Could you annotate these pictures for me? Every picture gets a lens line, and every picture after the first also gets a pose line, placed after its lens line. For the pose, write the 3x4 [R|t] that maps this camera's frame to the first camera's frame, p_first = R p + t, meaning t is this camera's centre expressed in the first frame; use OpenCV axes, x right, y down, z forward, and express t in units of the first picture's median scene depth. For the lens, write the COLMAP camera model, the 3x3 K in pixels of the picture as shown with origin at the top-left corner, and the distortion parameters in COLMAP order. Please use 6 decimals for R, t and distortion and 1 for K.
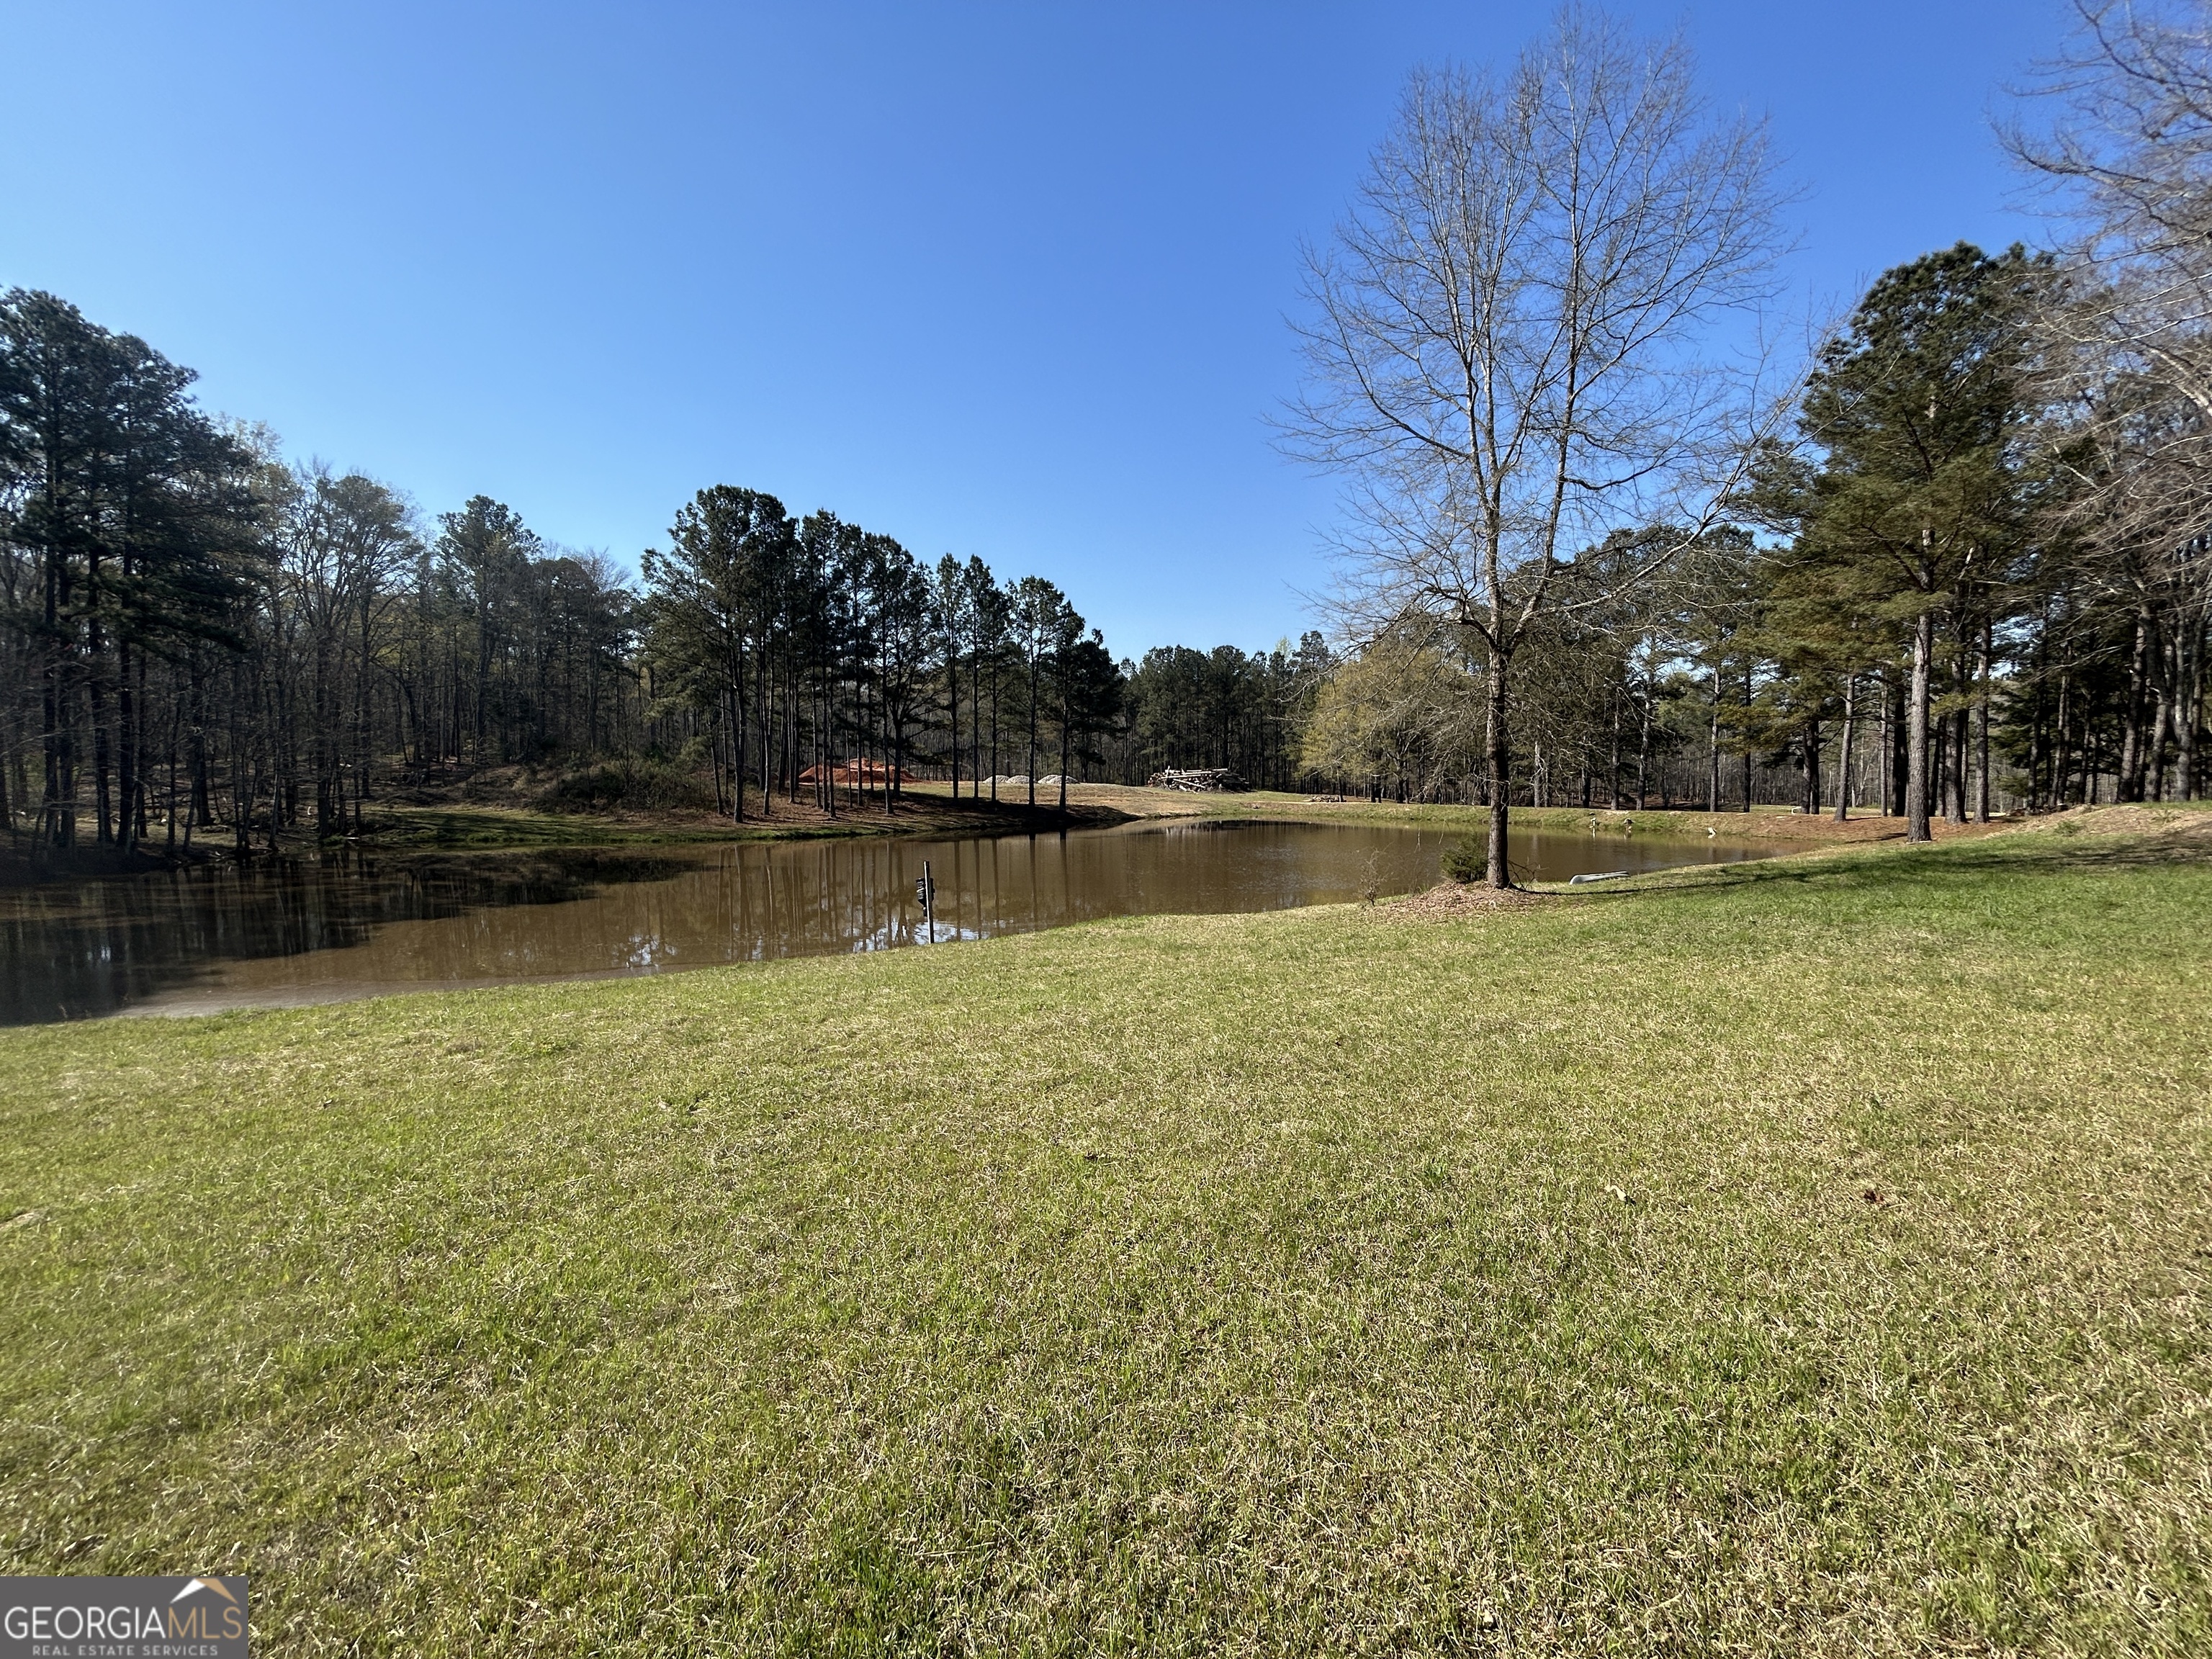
lens RADIAL K [[889.9, 0, 1106.0], [0, 889.9, 829.5], [0, 0, 1]] dist [0.000274, 0.000030]
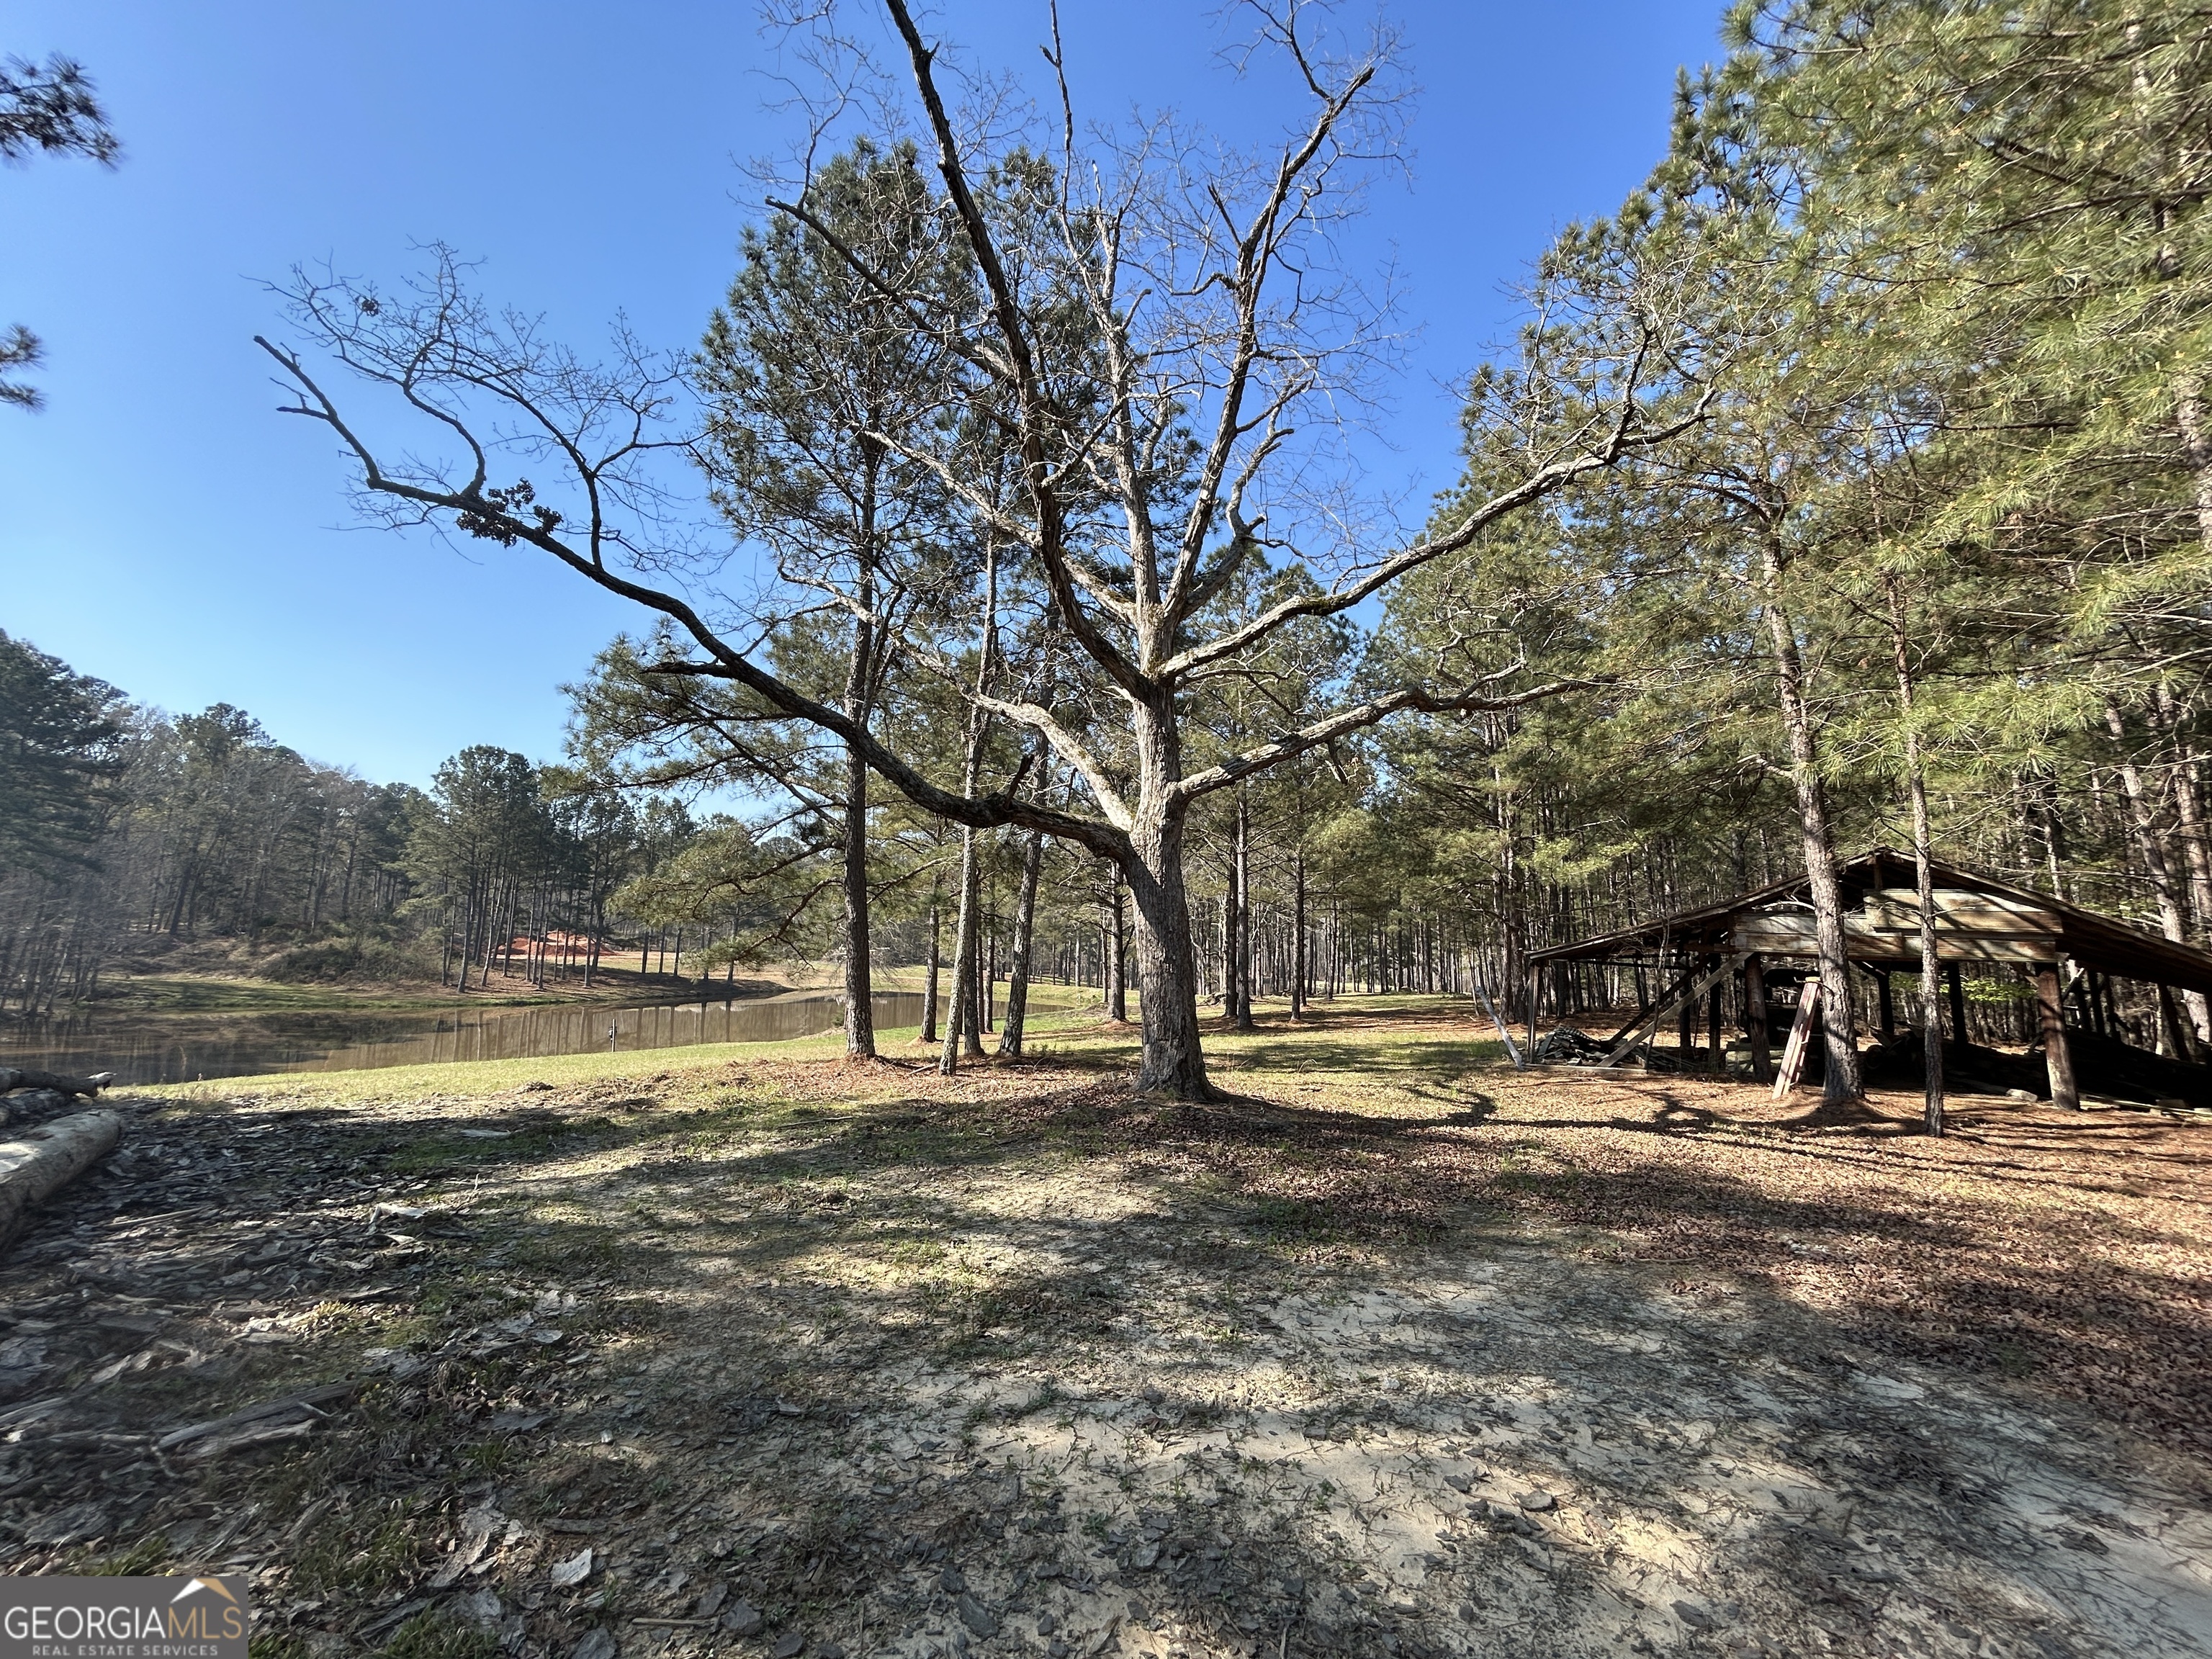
lens RADIAL K [[932.0, 0, 1106.0], [0, 932.0, 829.5], [0, 0, 1]] dist [-0.001418, -0.000231]
pose [[0.957153, 0.059804, 0.283341, 0.085699], [-0.010709, 0.985084, -0.171742, -0.017124], [-0.289386, 0.161349, 0.943516, -0.555542]]
